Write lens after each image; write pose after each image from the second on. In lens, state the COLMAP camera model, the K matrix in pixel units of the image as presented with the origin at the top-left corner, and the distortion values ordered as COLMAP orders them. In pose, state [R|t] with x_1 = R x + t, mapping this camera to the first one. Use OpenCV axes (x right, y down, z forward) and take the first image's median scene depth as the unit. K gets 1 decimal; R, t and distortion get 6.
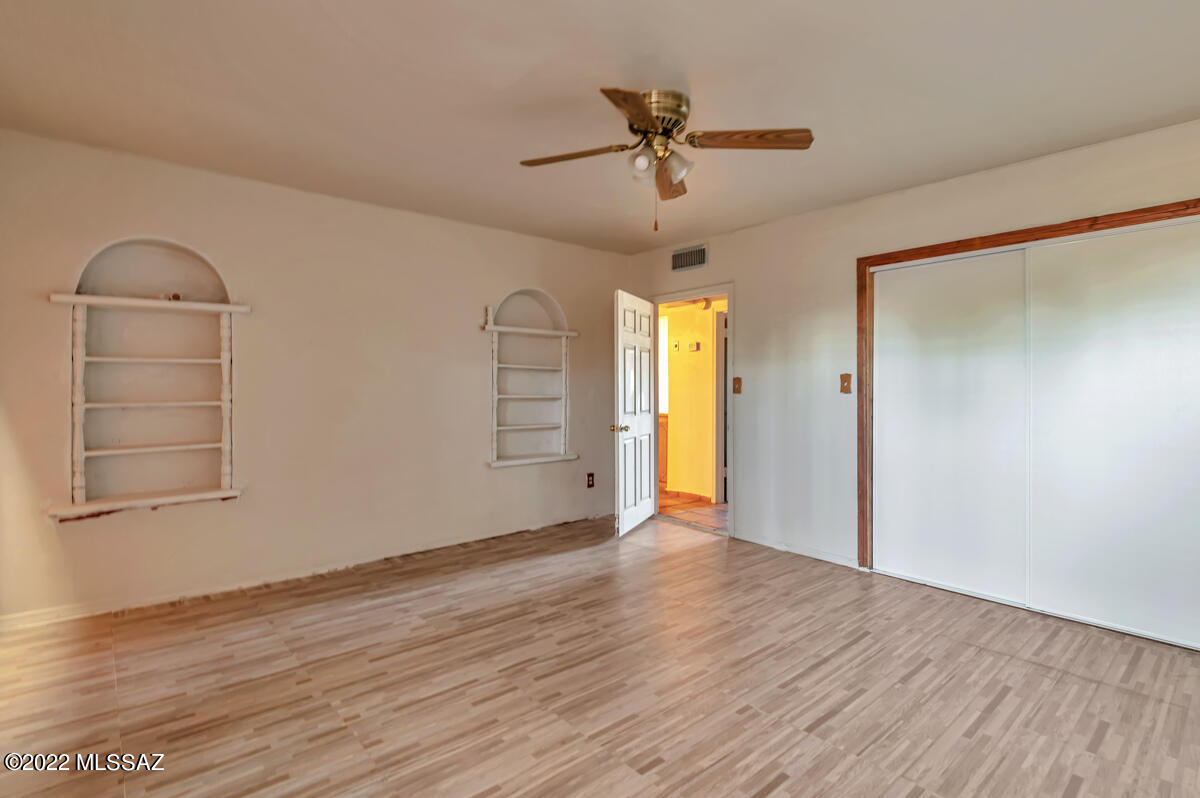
lens RADIAL K [[550.7, 0, 596.8], [0, 550.7, 394.0], [0, 0, 1]] dist [0.003570, -0.002080]
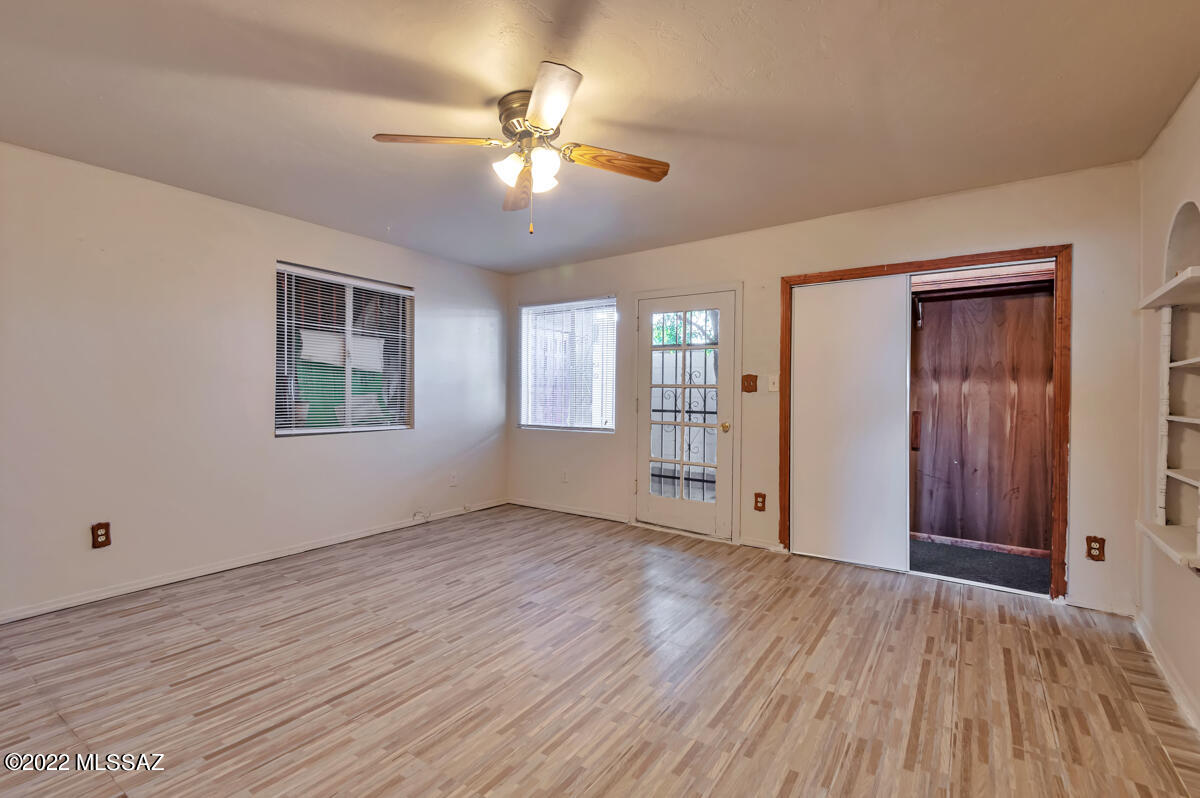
lens RADIAL K [[550.7, 0, 601.2], [0, 550.7, 396.2], [0, 0, 1]] dist [0.003570, -0.002080]
pose [[-0.963350, -0.010805, -0.268031, 0.250303], [-0.015880, 0.999733, 0.016772, -0.020114], [0.267778, 0.020414, -0.963264, 1.998714]]
